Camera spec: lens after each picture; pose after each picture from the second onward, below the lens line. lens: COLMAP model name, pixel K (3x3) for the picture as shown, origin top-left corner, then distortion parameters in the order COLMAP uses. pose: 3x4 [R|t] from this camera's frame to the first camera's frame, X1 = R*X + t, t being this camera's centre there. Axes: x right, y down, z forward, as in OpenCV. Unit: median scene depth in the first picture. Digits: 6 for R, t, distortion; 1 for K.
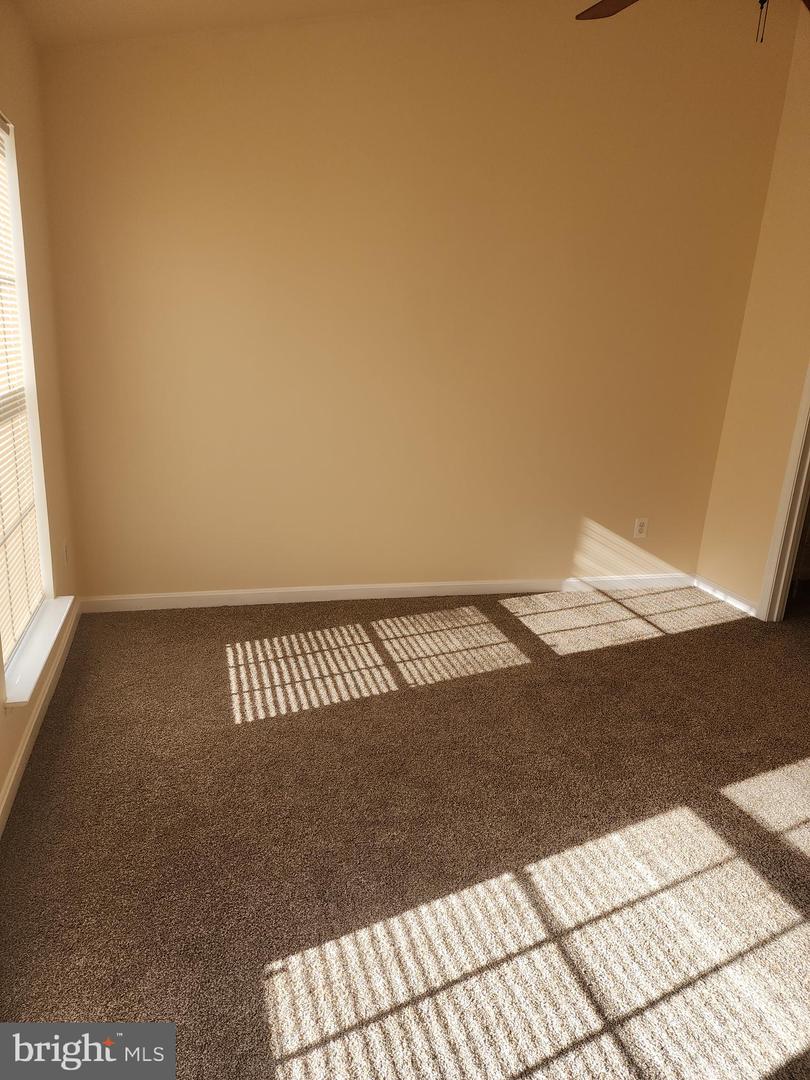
lens RADIAL K [[727.3, 0, 408.8], [0, 727.3, 545.9], [0, 0, 1]] dist [0.103699, -0.095841]
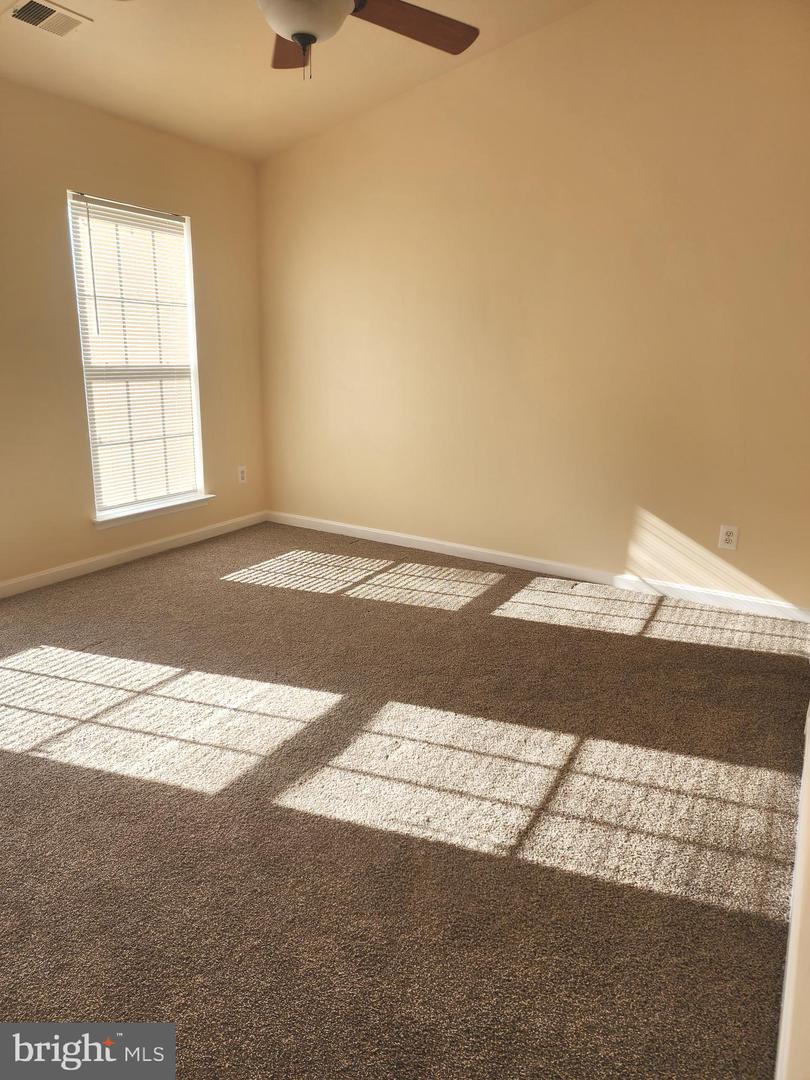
lens RADIAL K [[723.3, 0, 402.1], [0, 723.3, 543.7], [0, 0, 1]] dist [0.079610, -0.078628]
pose [[0.692276, 0.157759, -0.704177, 0.827899], [-0.189767, 0.981265, 0.033276, 0.034750], [0.696234, 0.110593, 0.709244, 0.135252]]
